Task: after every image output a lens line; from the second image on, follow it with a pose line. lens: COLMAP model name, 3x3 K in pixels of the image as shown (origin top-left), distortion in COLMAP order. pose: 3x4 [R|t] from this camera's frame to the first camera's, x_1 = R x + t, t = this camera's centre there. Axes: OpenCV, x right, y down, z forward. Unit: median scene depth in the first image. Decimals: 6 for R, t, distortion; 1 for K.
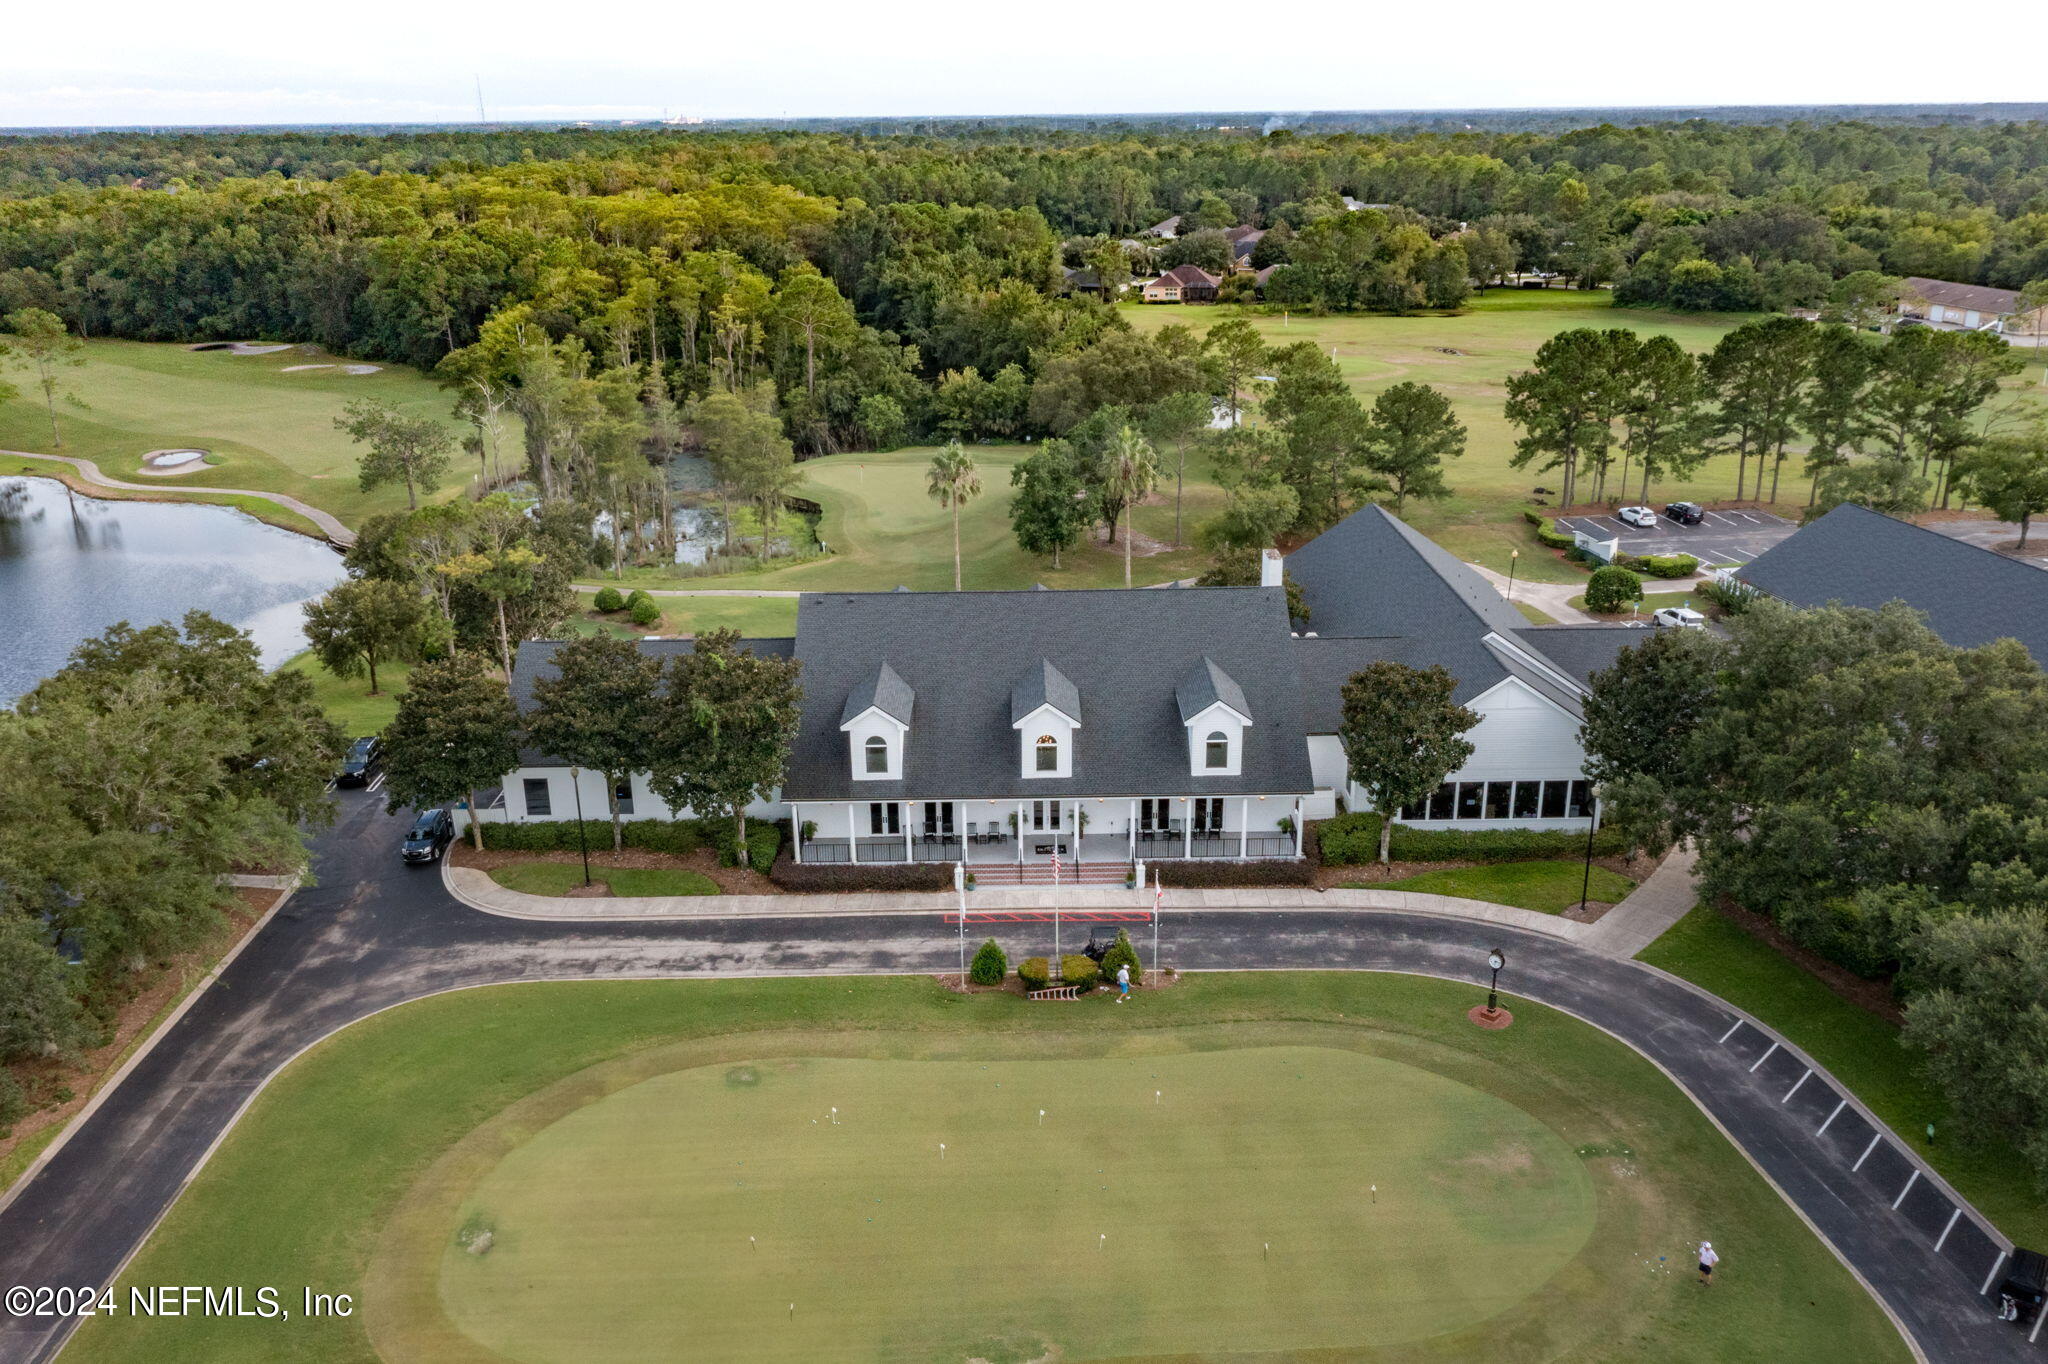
lens RADIAL K [[1623.8, 0, 1019.5], [0, 1623.8, 677.9], [0, 0, 1]] dist [0.002143, -0.005442]
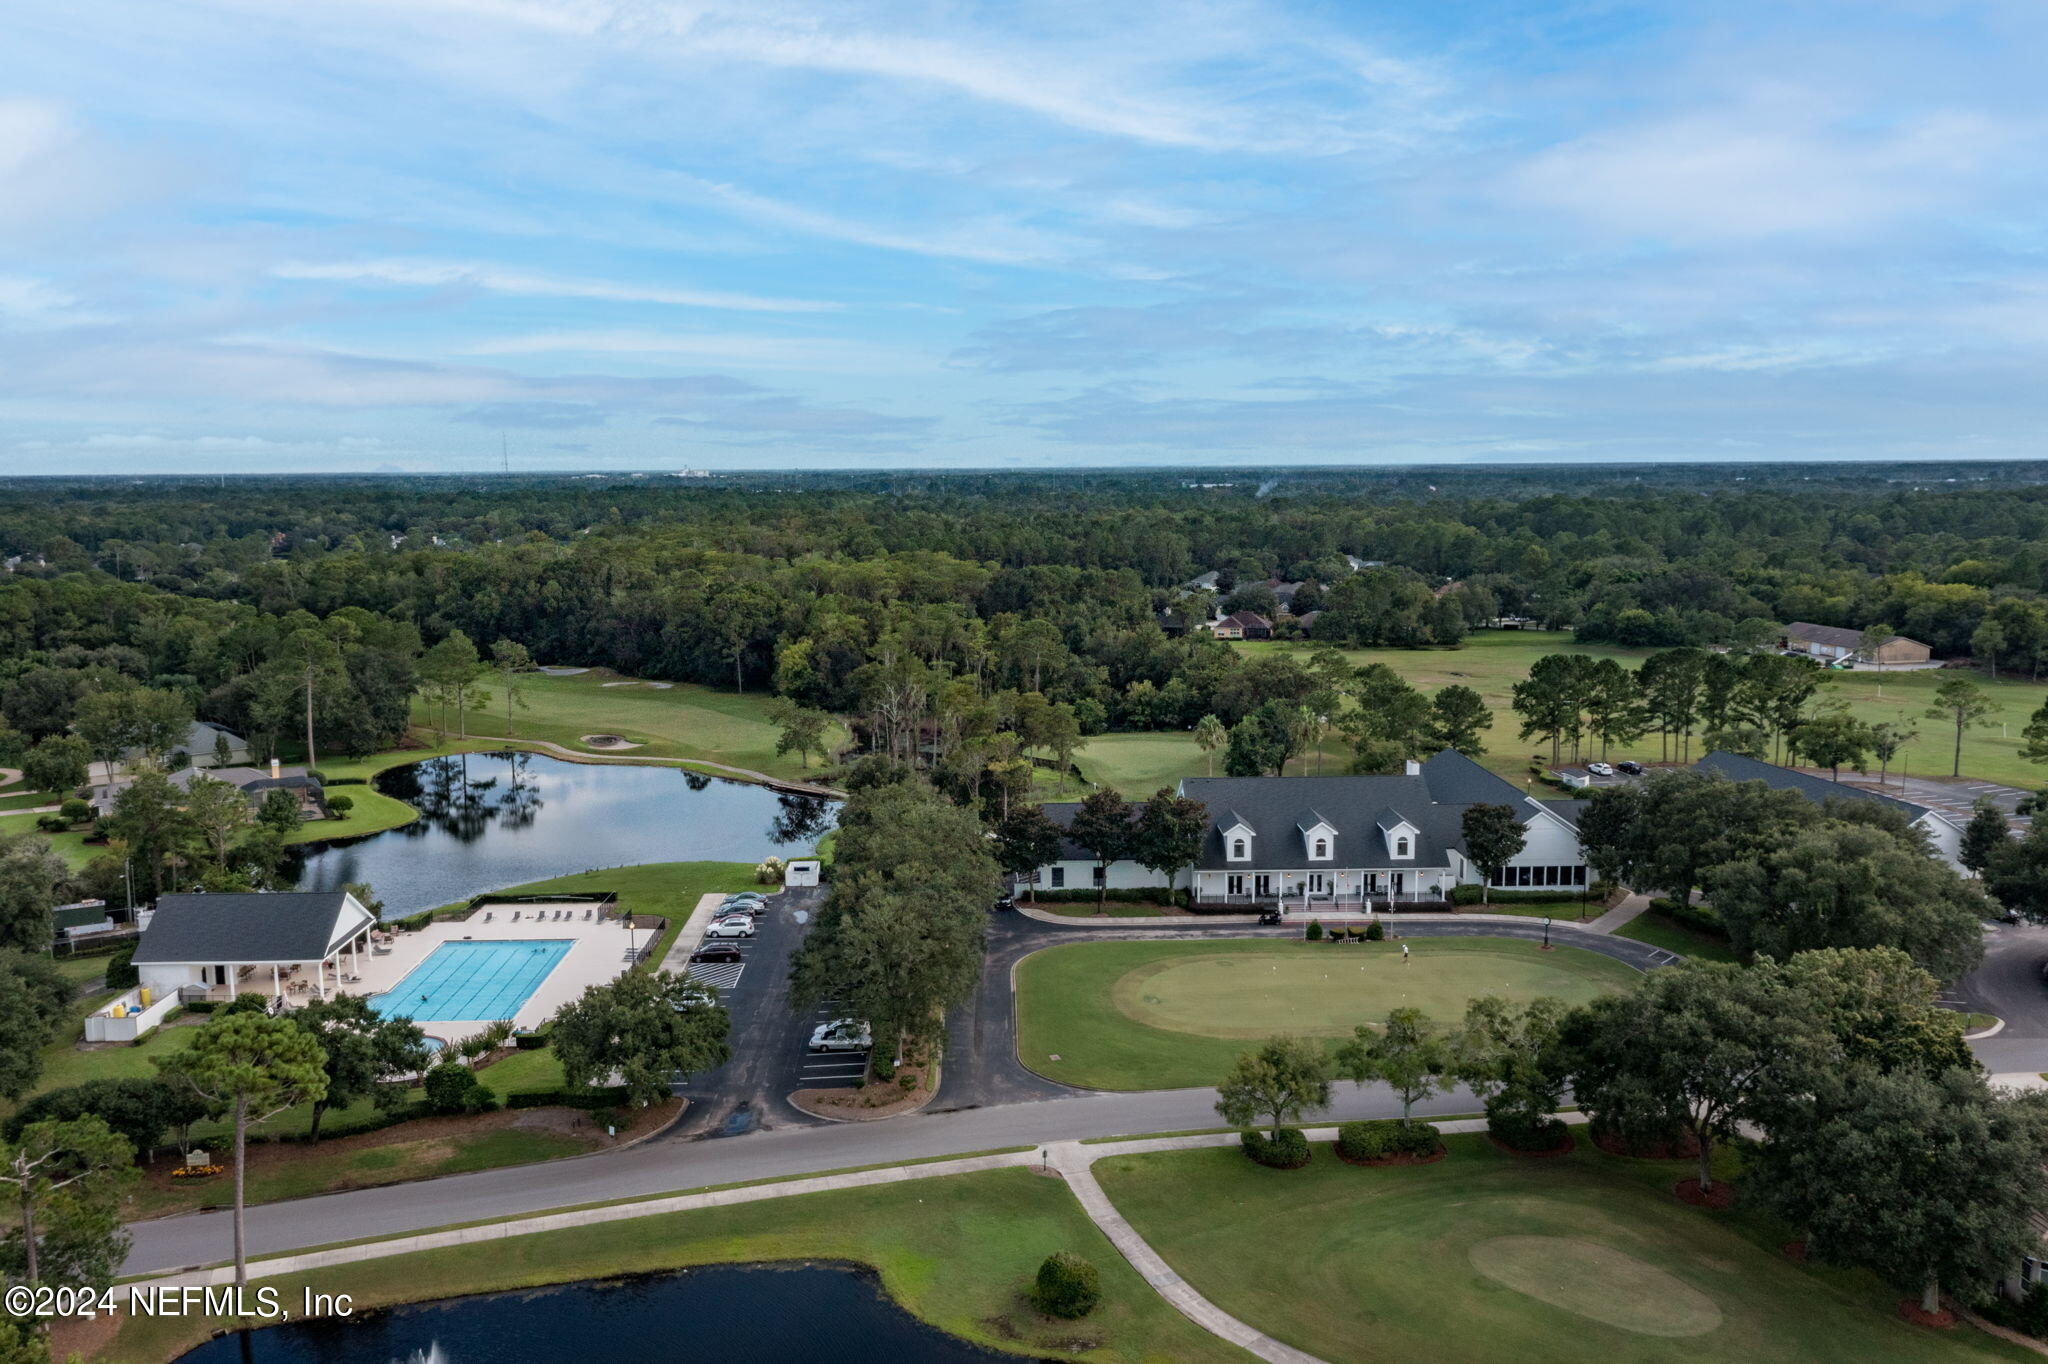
lens RADIAL K [[1623.8, 0, 1024.3], [0, 1623.8, 686.7], [0, 0, 1]] dist [0.002143, -0.005442]
pose [[0.999852, 0.002005, 0.017066, -0.254854], [0.001416, 0.980176, -0.198124, 0.163704], [-0.017125, 0.198119, 0.980028, -0.681990]]
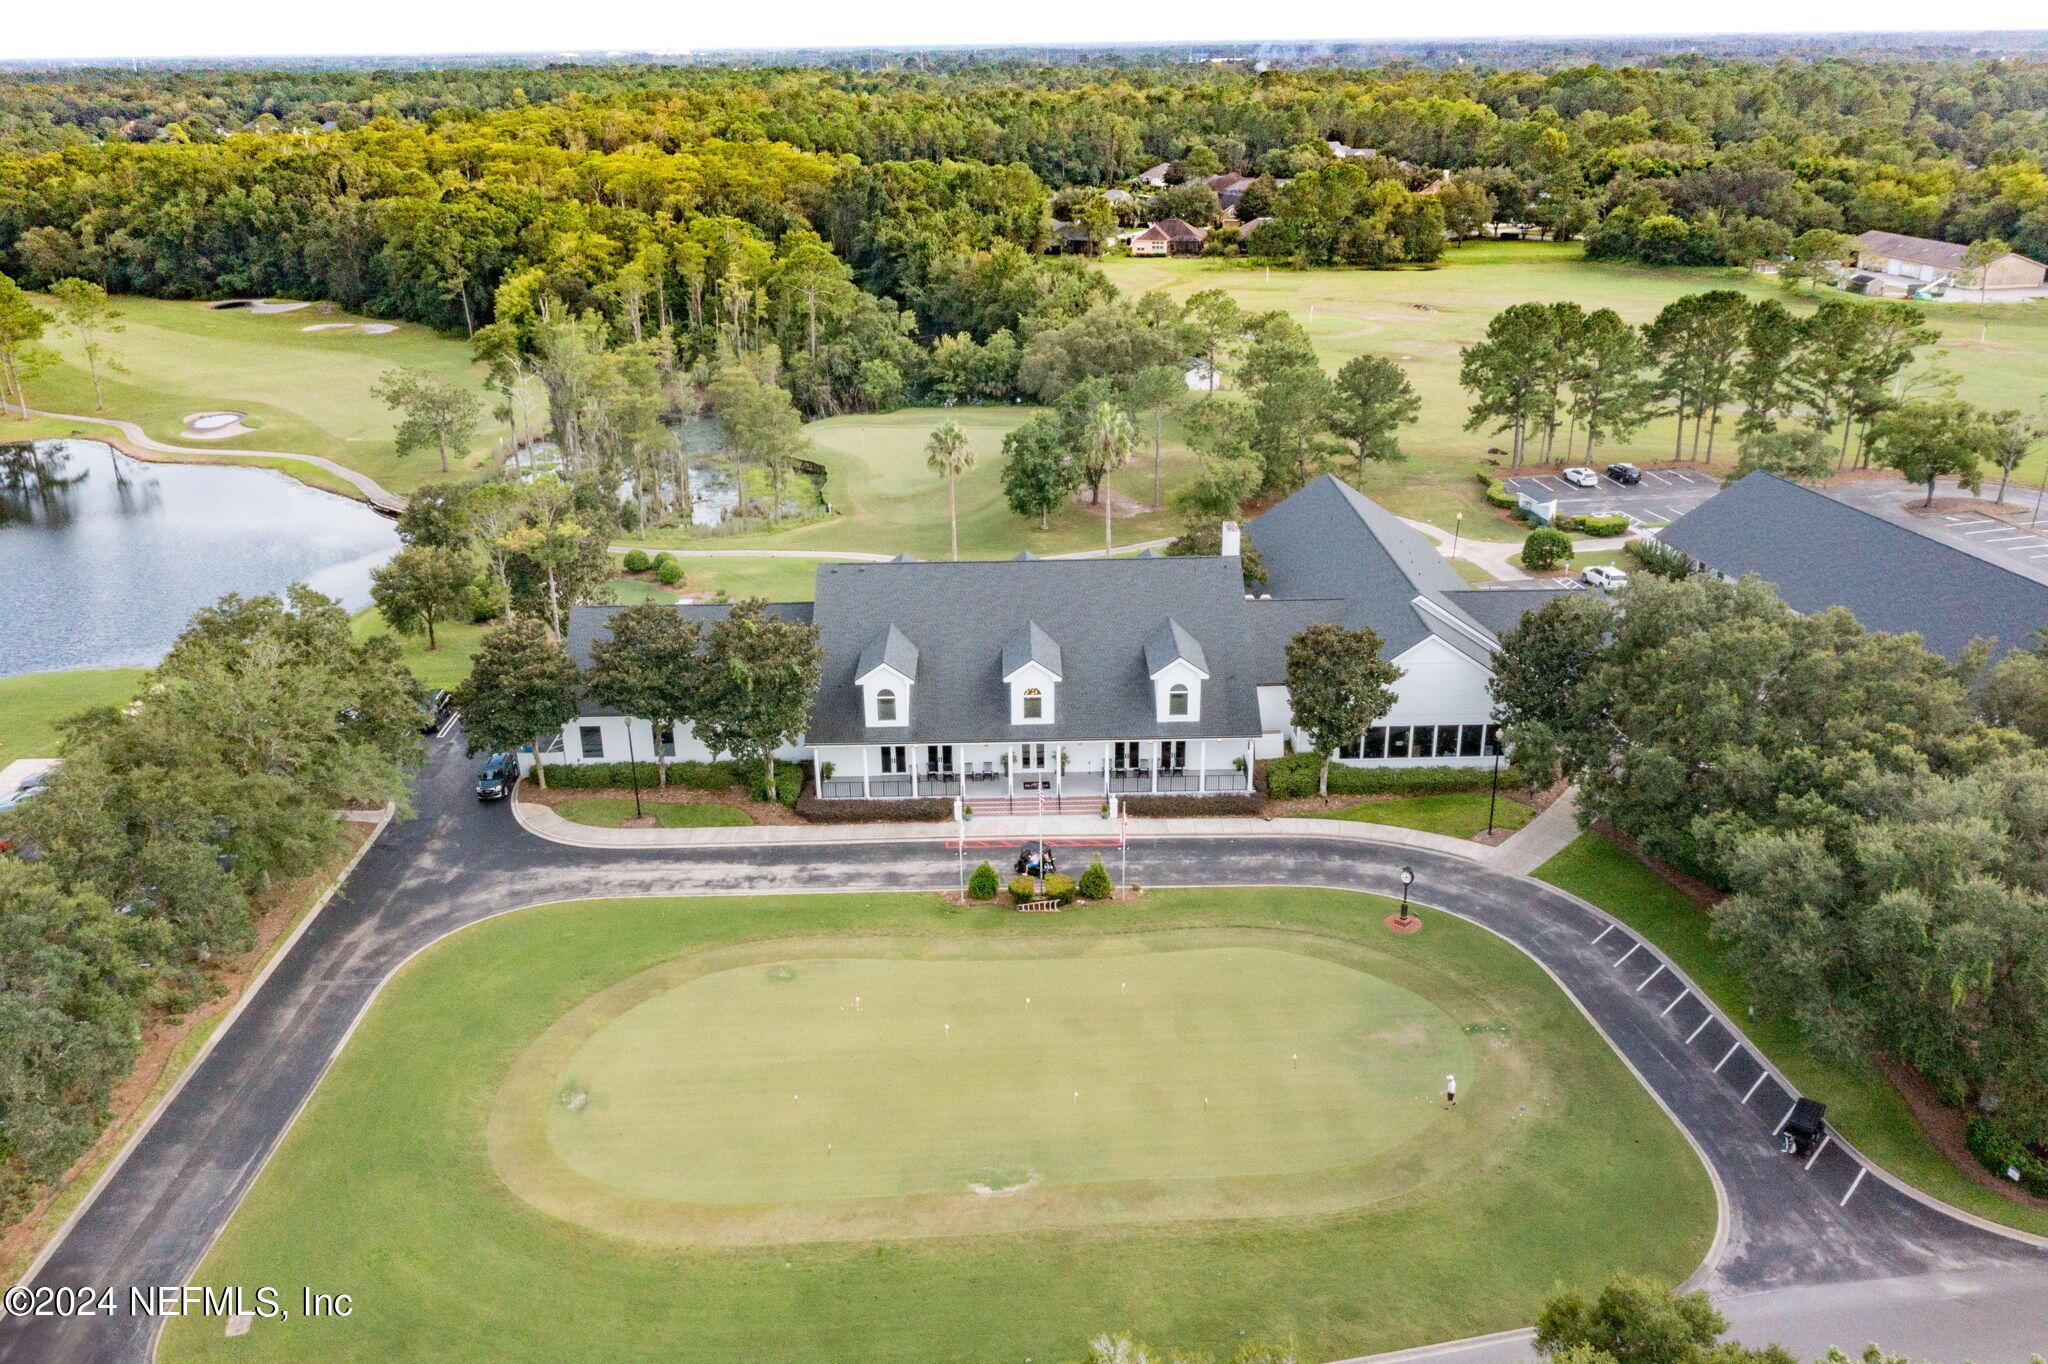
lens RADIAL K [[1623.8, 0, 1019.5], [0, 1623.8, 677.6], [0, 0, 1]] dist [0.002143, -0.005442]
pose [[0.999985, -0.003765, 0.003992, 0.001722], [0.003606, 0.999230, 0.039074, -0.011253], [-0.004136, -0.039059, 0.999228, -0.104248]]
